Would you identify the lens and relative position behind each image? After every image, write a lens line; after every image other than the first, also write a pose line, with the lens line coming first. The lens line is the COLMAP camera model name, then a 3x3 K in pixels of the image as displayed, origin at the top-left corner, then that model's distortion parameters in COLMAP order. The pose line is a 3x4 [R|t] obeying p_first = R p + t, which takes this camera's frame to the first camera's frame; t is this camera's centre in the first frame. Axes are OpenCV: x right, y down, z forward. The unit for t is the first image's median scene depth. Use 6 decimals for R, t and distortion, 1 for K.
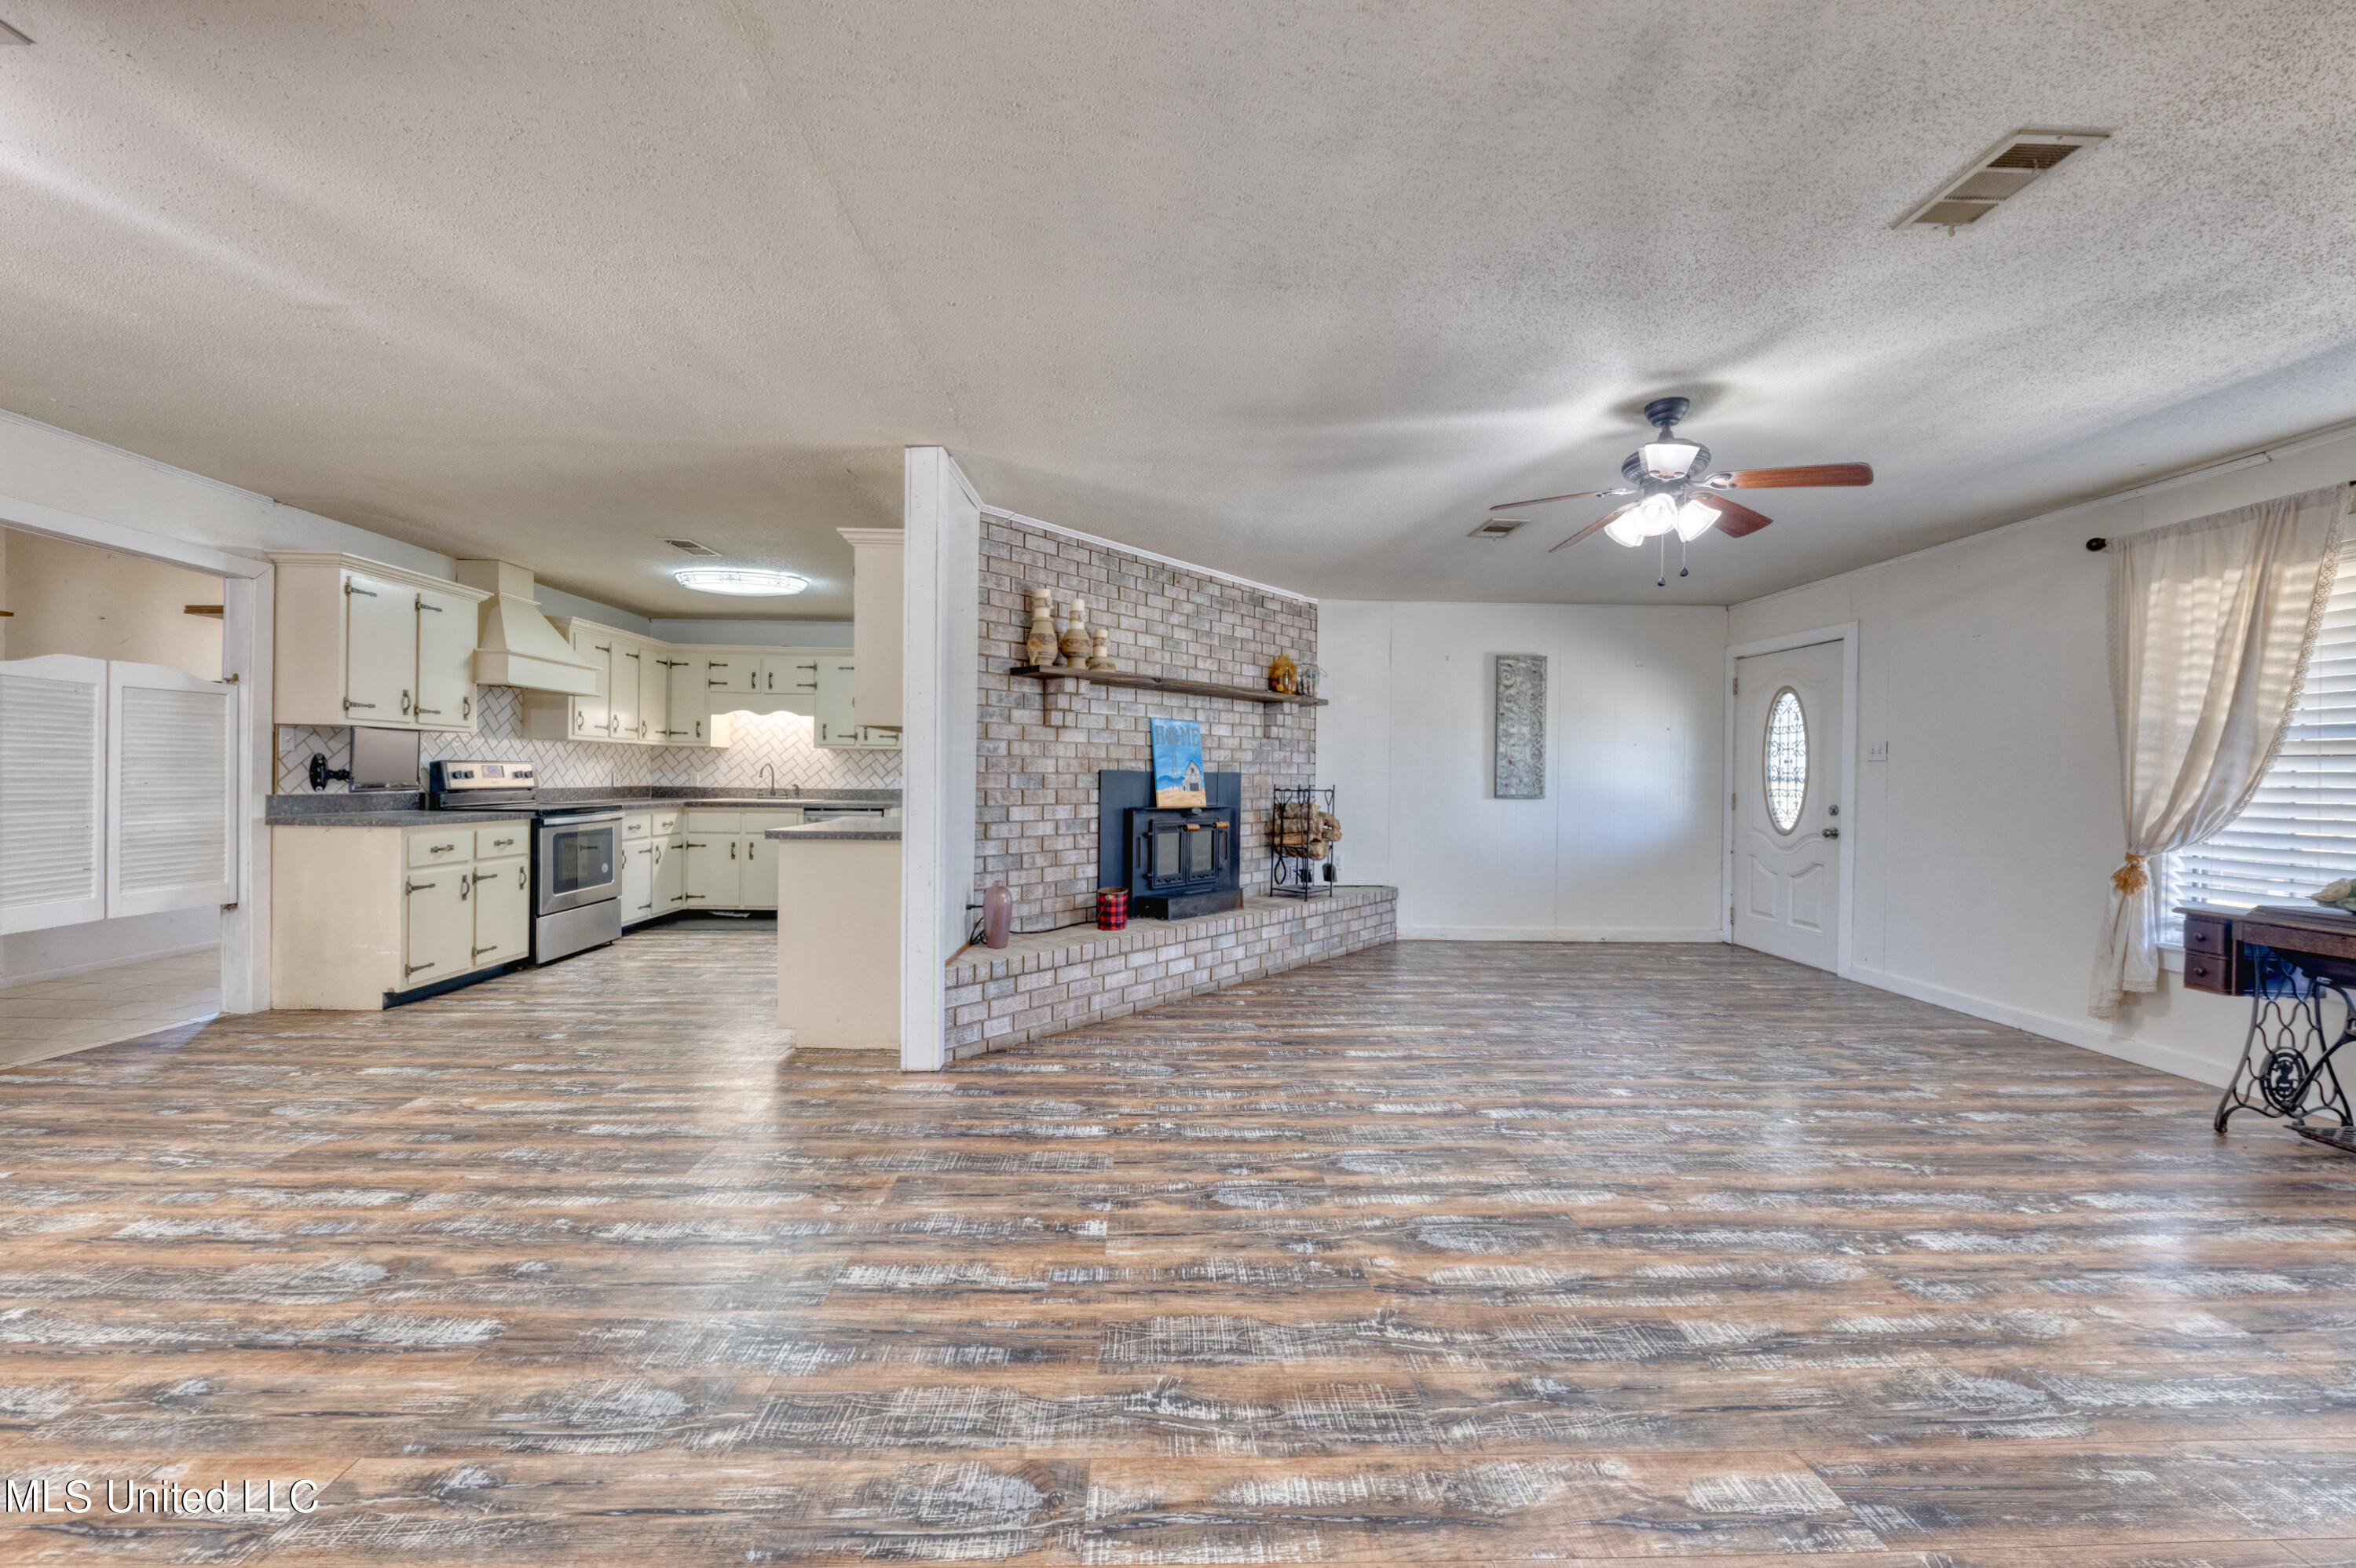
lens RADIAL K [[834.5, 0, 1169.5], [0, 834.5, 778.6], [0, 0, 1]] dist [0.007666, -0.006353]
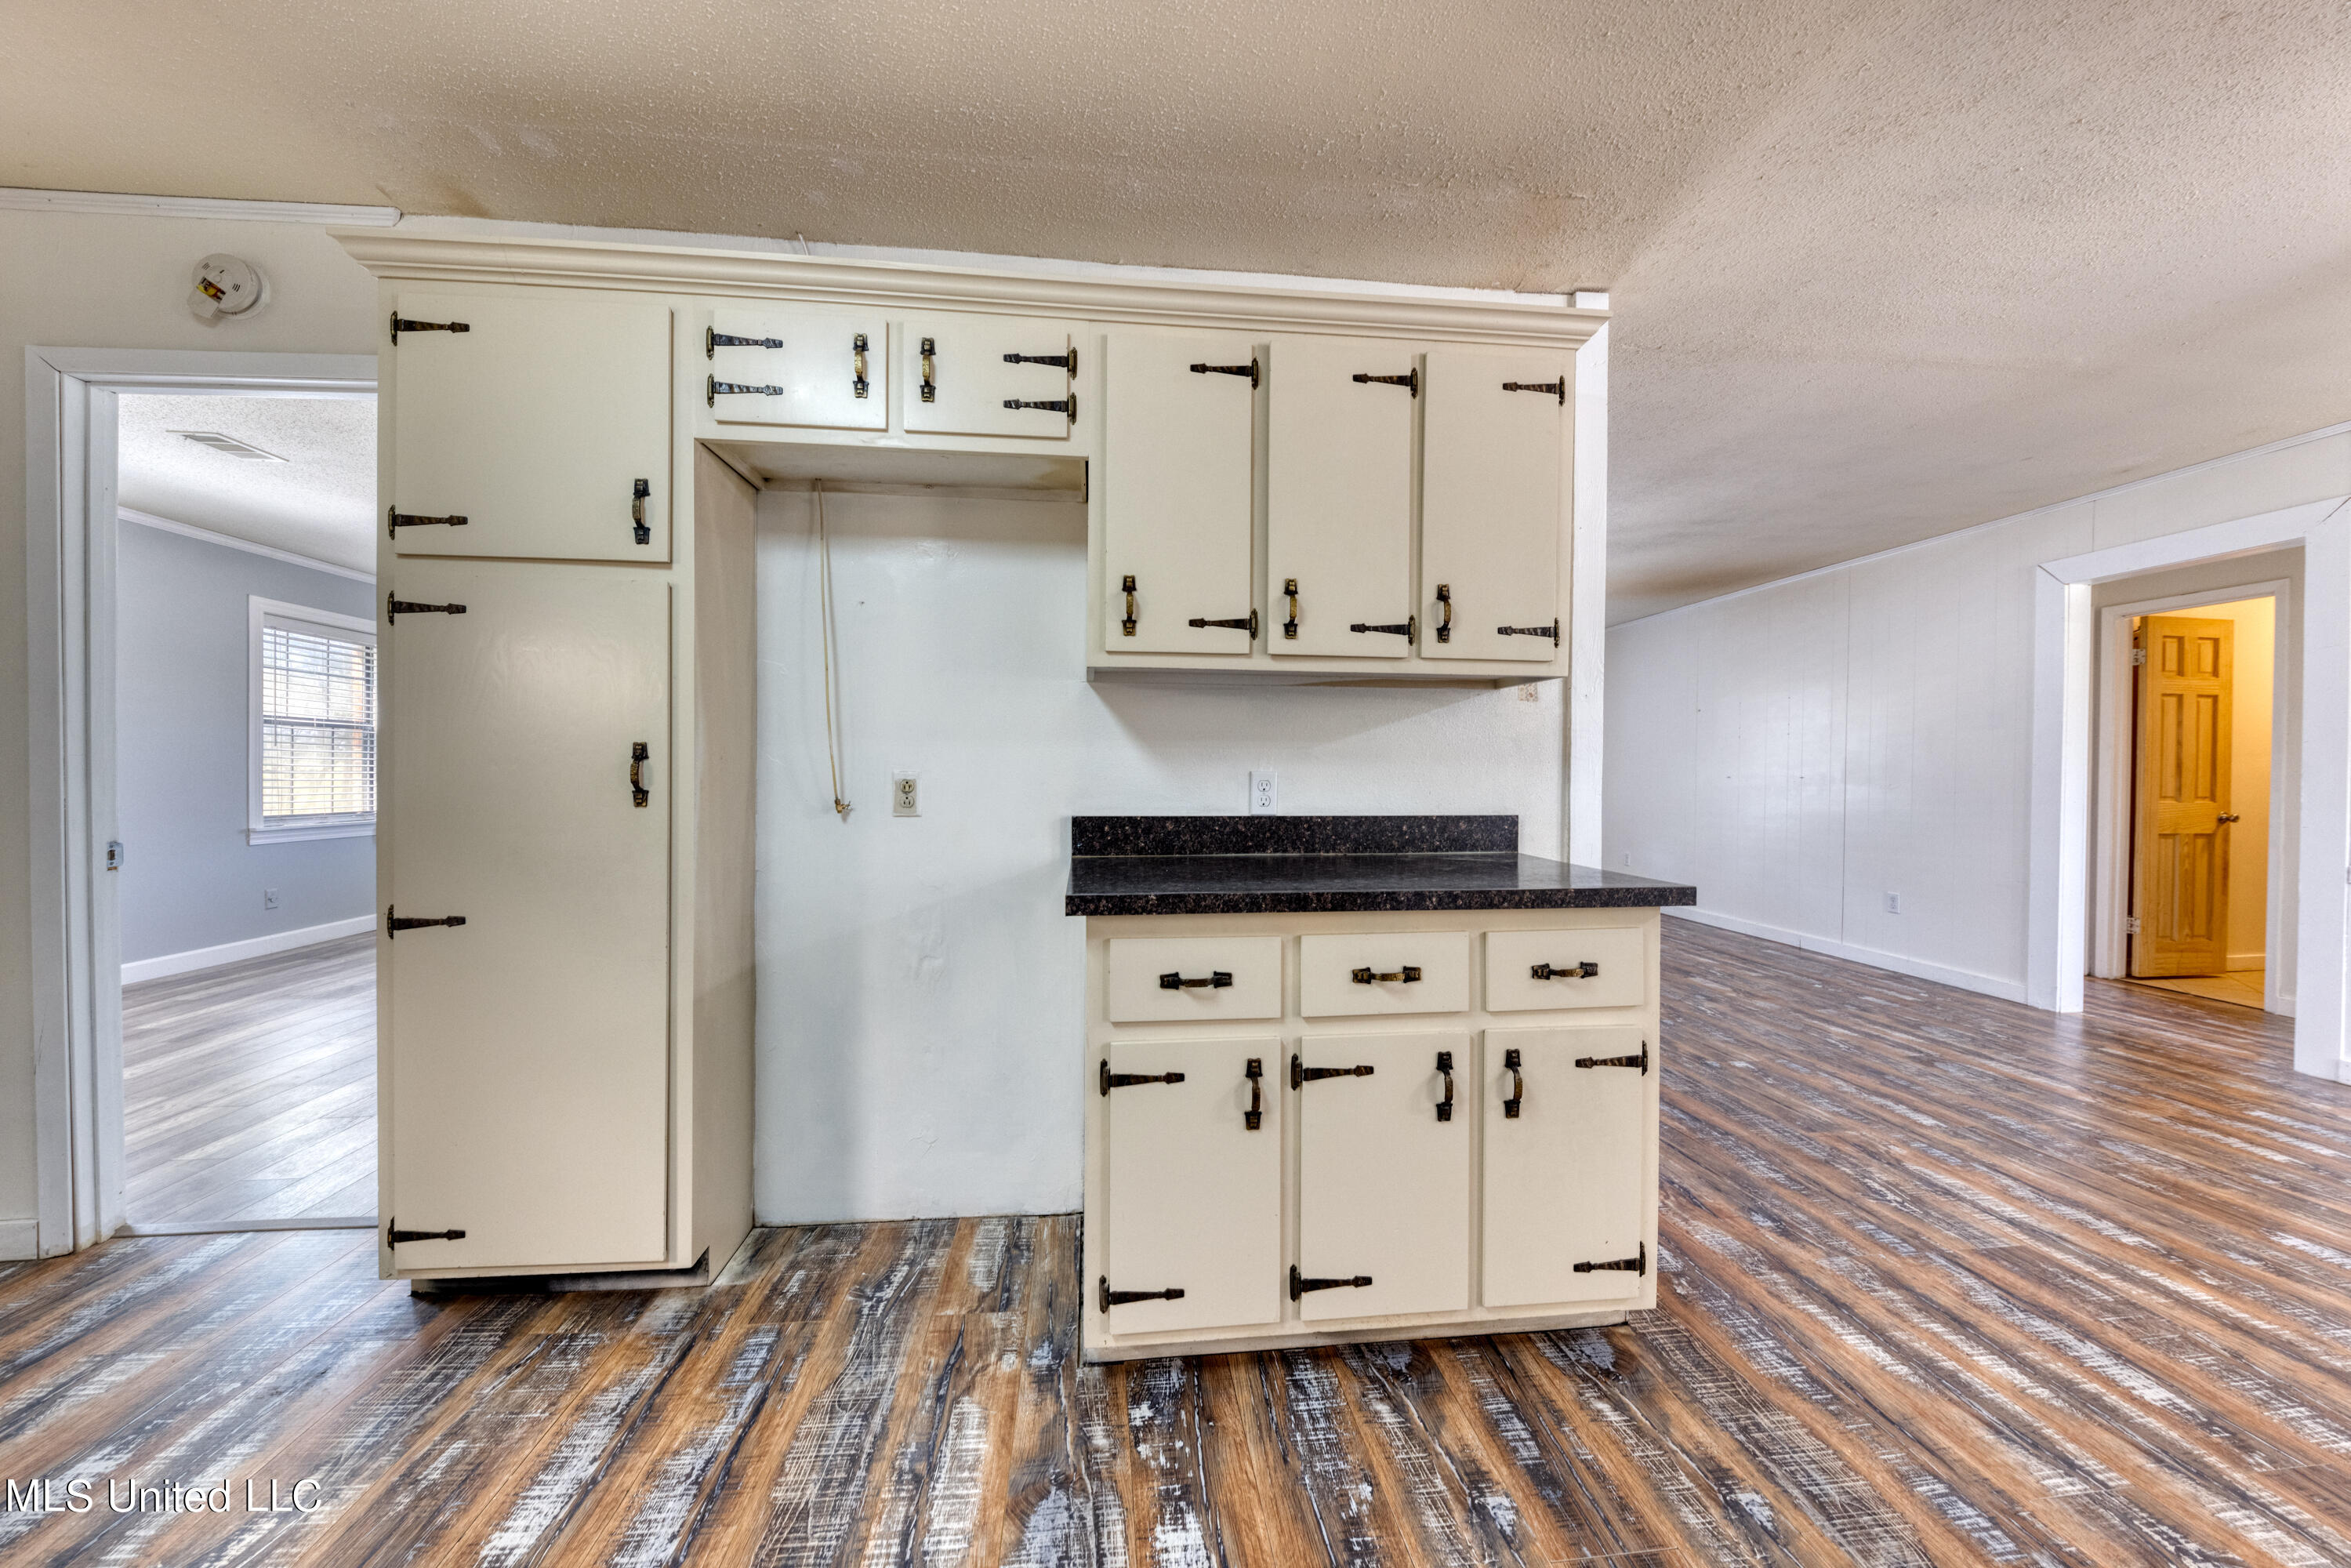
lens RADIAL K [[808.1, 0, 1178.6], [0, 808.1, 774.4], [0, 0, 1]] dist [0.000027, -0.001412]
pose [[-0.074735, -0.017238, 0.997054, -0.739656], [-0.004935, 0.999845, 0.016917, -0.005473], [-0.997191, -0.003656, -0.074808, 1.073592]]
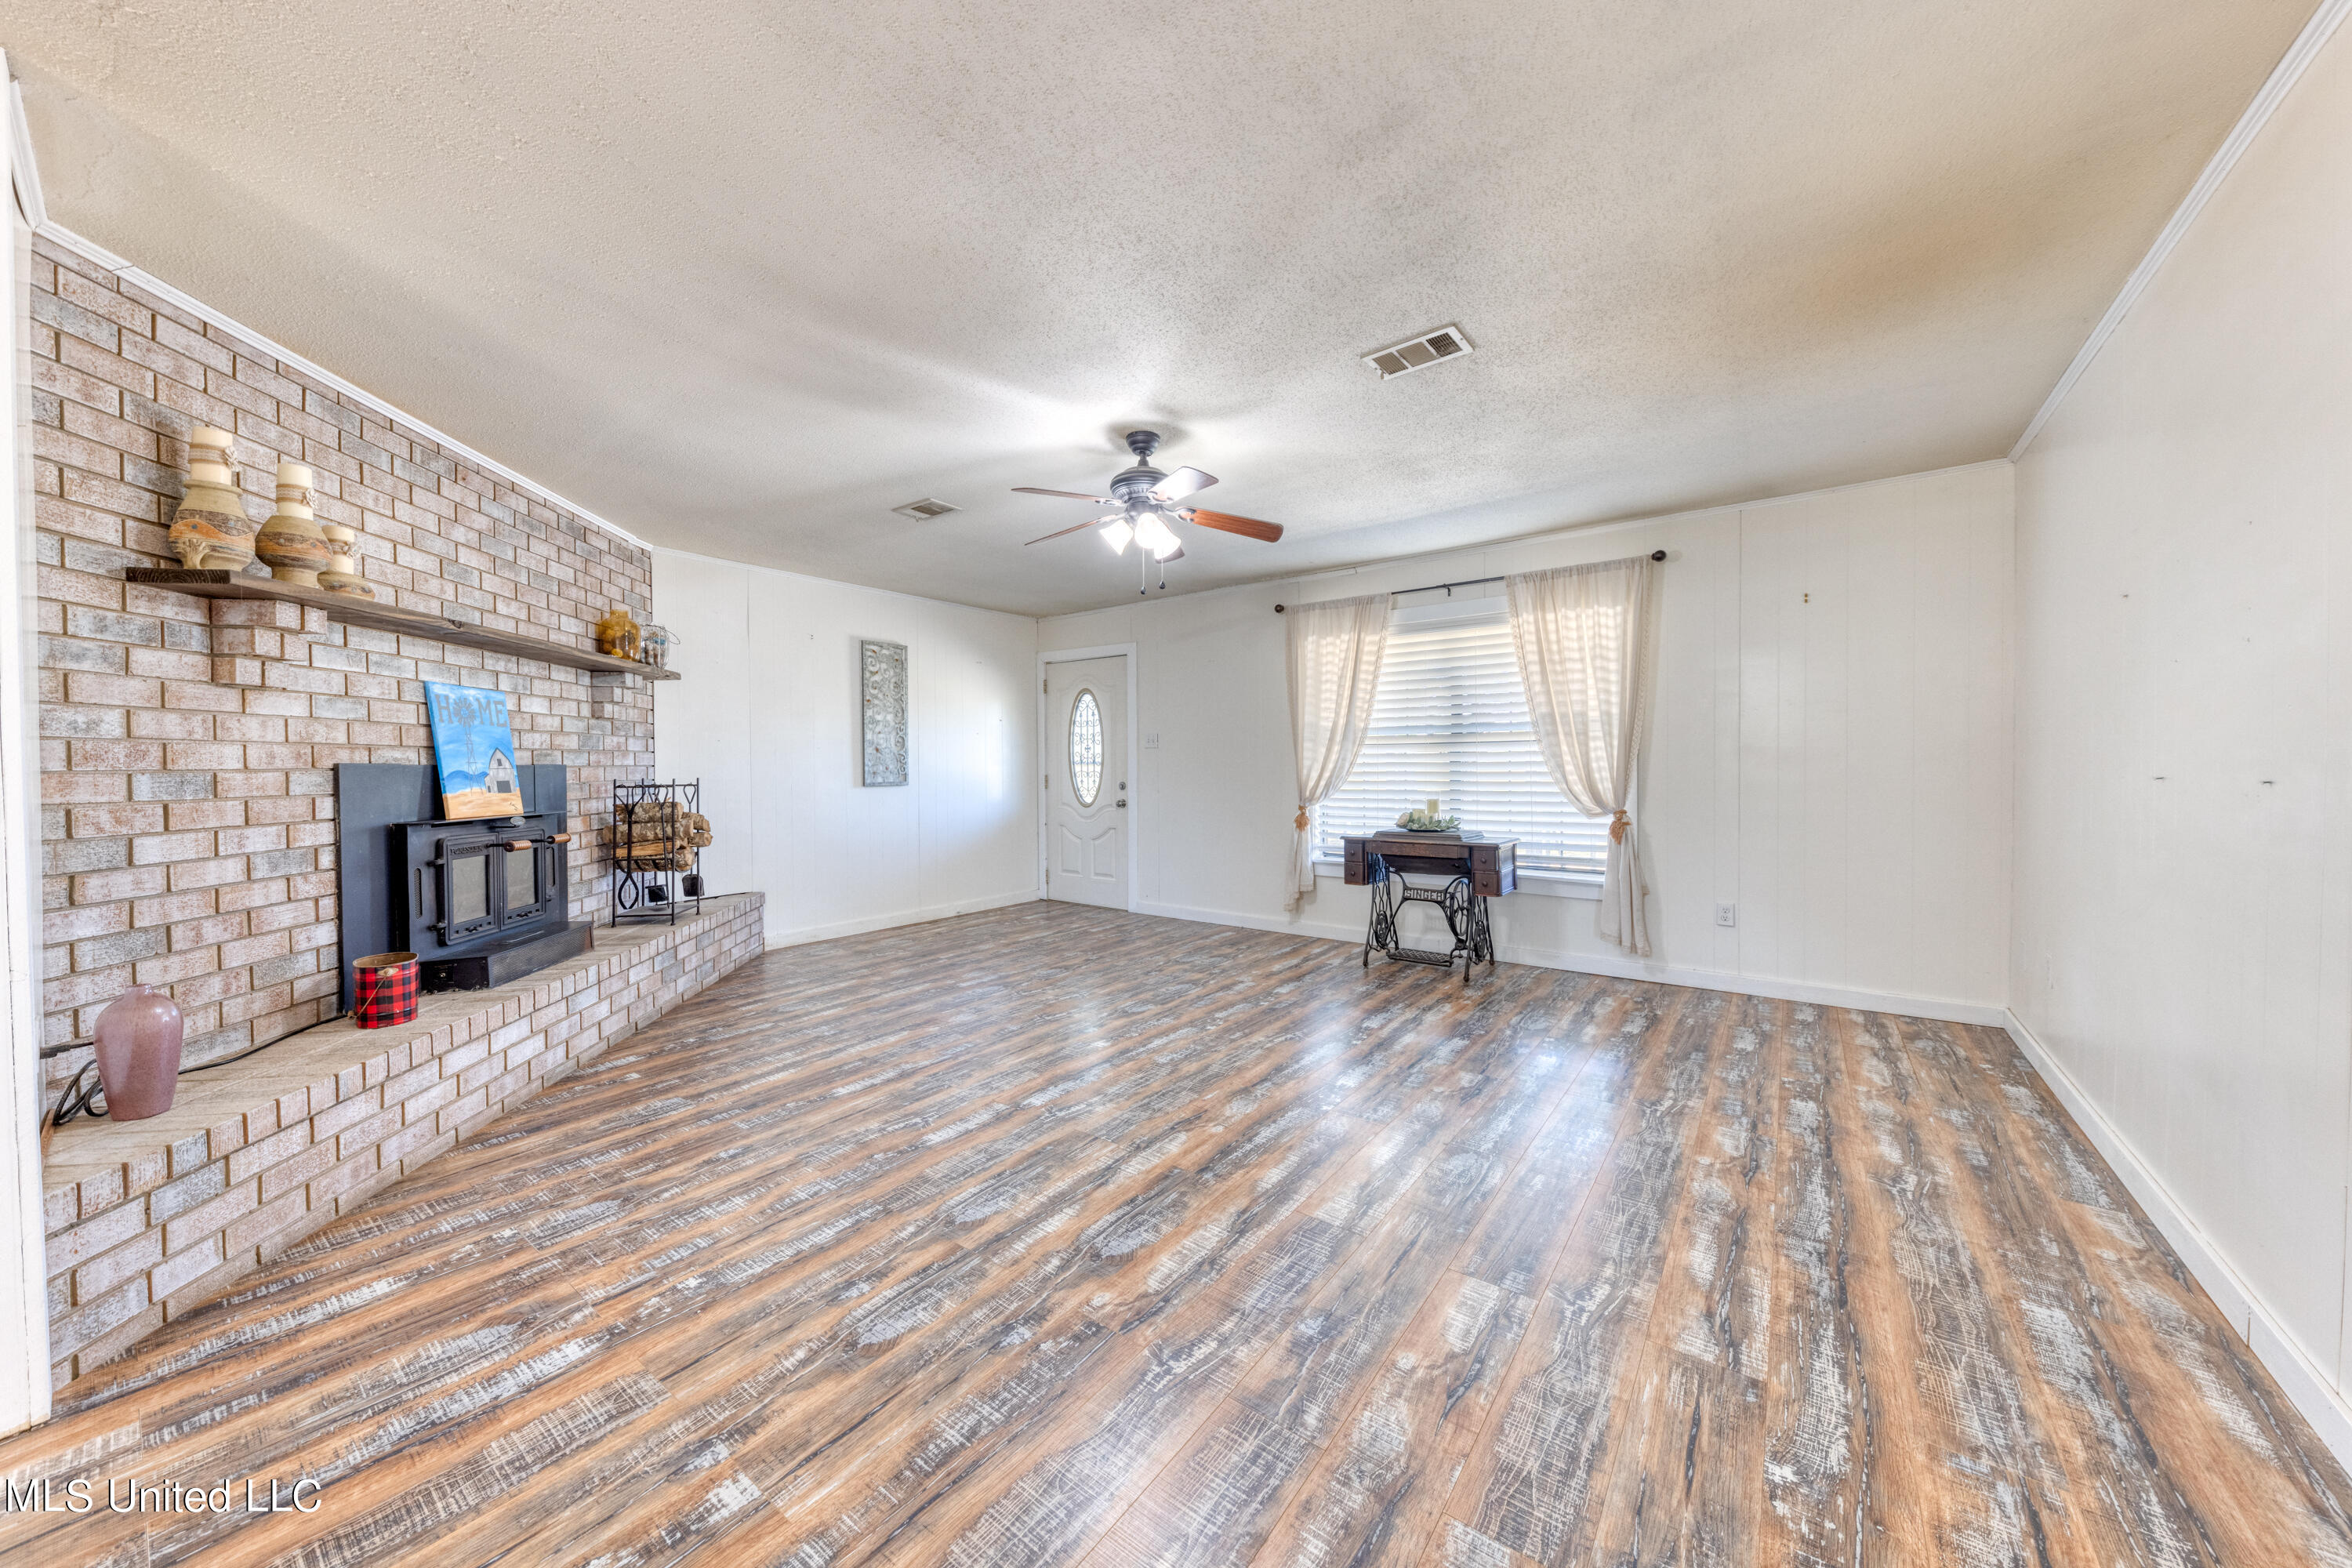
lens RADIAL K [[806.4, 0, 1172.8], [0, 806.4, 776.5], [0, 0, 1]] dist [0.007665, -0.005772]
pose [[0.624169, -0.028031, 0.780786, -0.170612], [0.018608, 0.999606, 0.021012, -0.002271], [-0.781068, 0.001414, 0.624445, 0.184705]]
